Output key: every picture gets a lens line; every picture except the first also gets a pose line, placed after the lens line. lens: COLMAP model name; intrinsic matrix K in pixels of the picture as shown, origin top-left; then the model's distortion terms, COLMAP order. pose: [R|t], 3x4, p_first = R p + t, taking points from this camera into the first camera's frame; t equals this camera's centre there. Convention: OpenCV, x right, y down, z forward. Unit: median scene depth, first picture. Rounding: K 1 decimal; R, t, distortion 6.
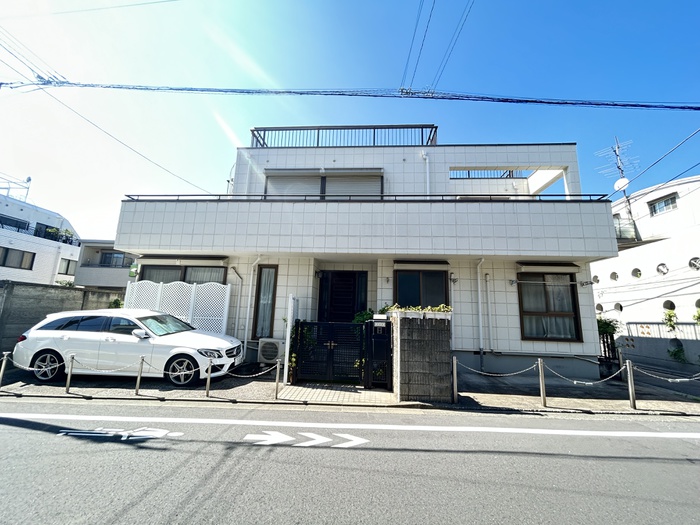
lens RADIAL K [[283.1, 0, 350.5], [0, 283.1, 260.7], [0, 0, 1]] dist [0.003102, 0.000379]
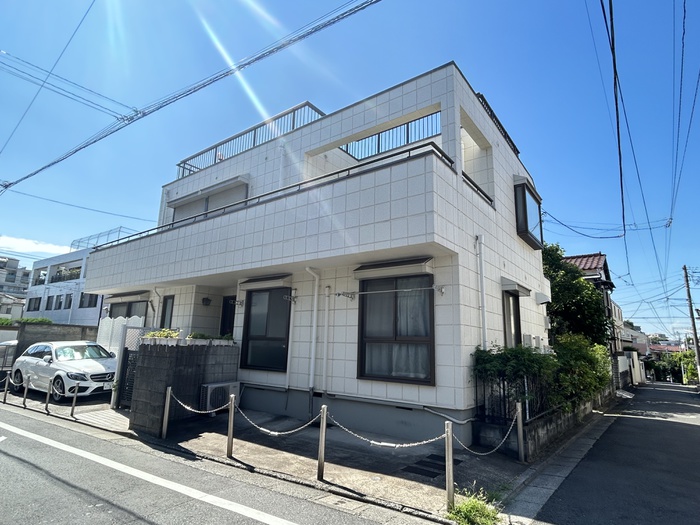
lens RADIAL K [[396.3, 0, 350.0], [0, 396.3, 262.5], [0, 0, 1]] dist [0.029060, -0.000288]
pose [[0.825877, -0.119729, -0.550992, 1.133474], [0.098060, 0.992803, -0.068752, 0.063706], [0.555258, 0.002750, 0.831674, 0.182778]]
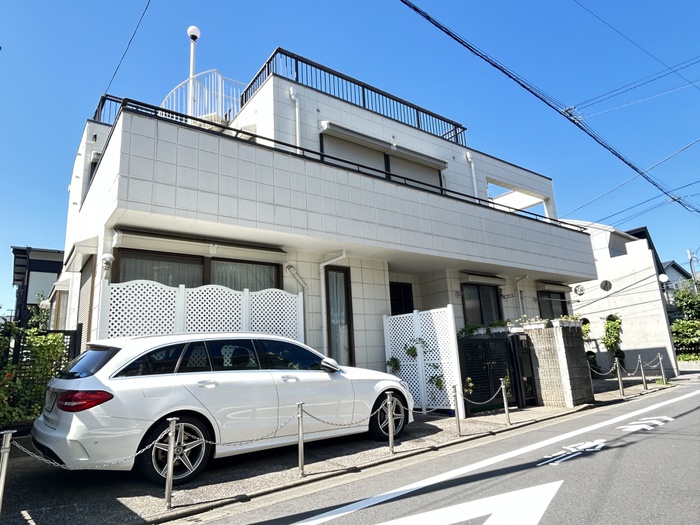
lens RADIAL K [[430.2, 0, 350.8], [0, 430.2, 275.2], [0, 0, 1]] dist [-0.007315, -0.001345]
pose [[0.769310, 0.059110, 0.636135, -0.976754], [-0.041939, 0.998235, -0.042037, 0.082612], [-0.637497, 0.005661, 0.770432, 0.217479]]
